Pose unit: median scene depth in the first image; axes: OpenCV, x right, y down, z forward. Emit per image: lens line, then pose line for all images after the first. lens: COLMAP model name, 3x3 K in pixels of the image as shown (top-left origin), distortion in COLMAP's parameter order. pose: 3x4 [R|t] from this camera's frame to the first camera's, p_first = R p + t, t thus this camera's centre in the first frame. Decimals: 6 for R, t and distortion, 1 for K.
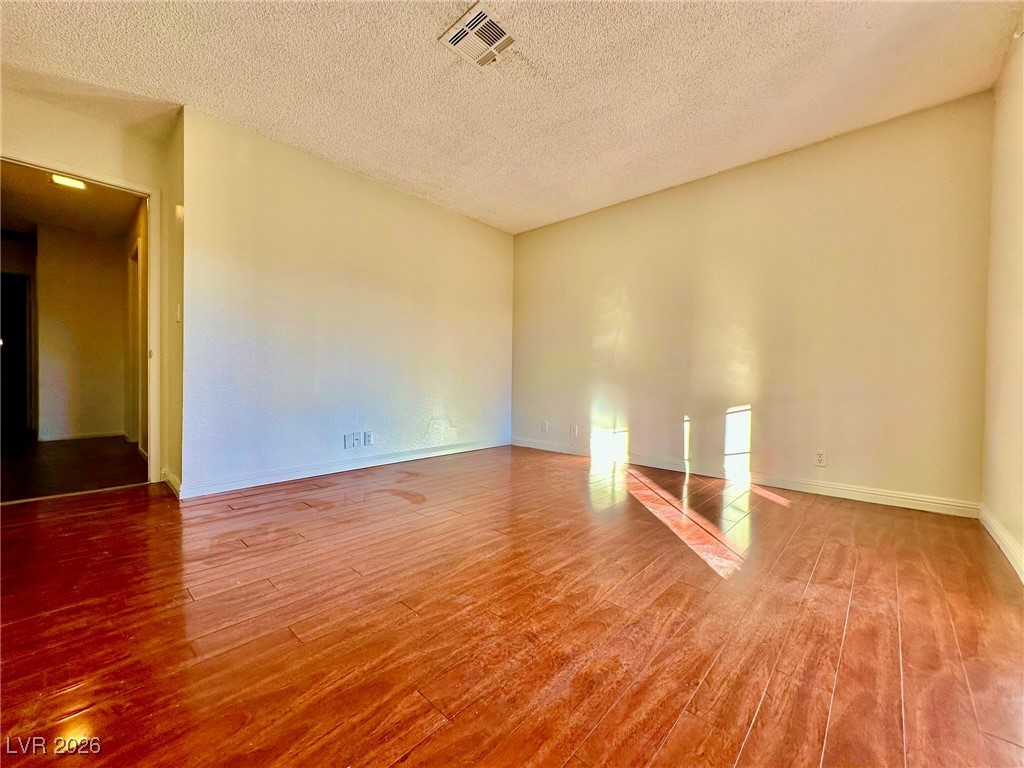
lens RADIAL K [[409.5, 0, 512.0], [0, 409.5, 384.0], [0, 0, 1]] dist [-0.001099, -0.000139]
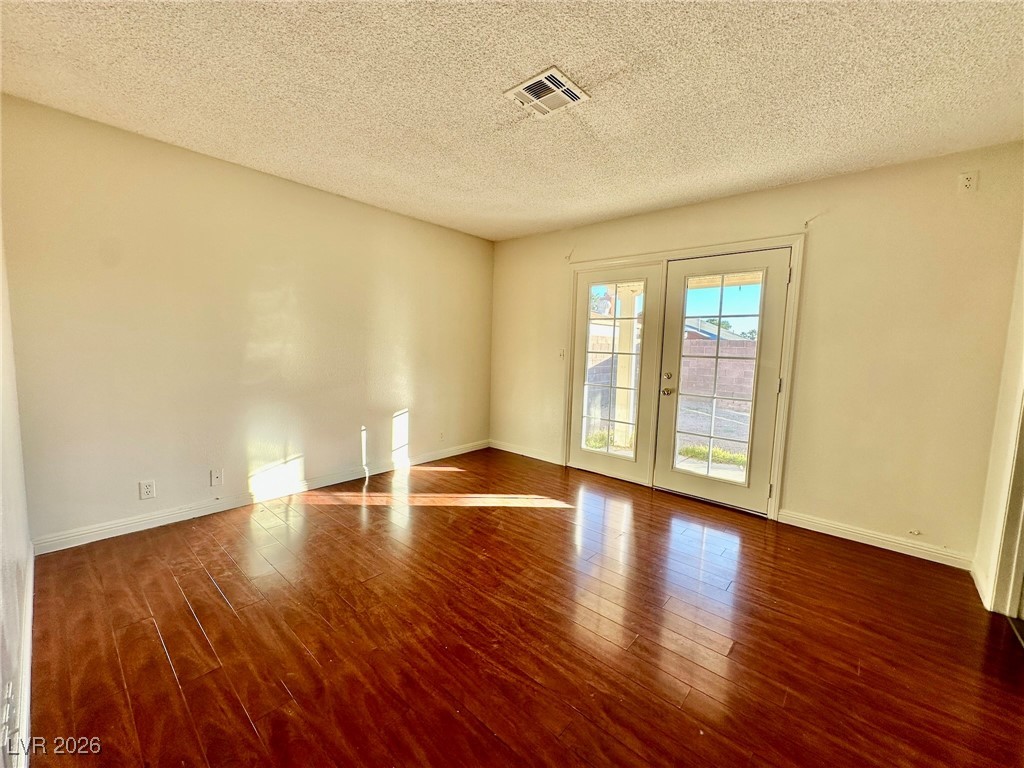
lens RADIAL K [[409.5, 0, 512.0], [0, 409.5, 384.0], [0, 0, 1]] dist [-0.001099, -0.000139]
pose [[-0.017860, -0.102316, 0.994592, -0.660332], [-0.016024, 0.994652, 0.102035, -0.152189], [-0.999712, -0.014115, -0.019404, 0.649459]]
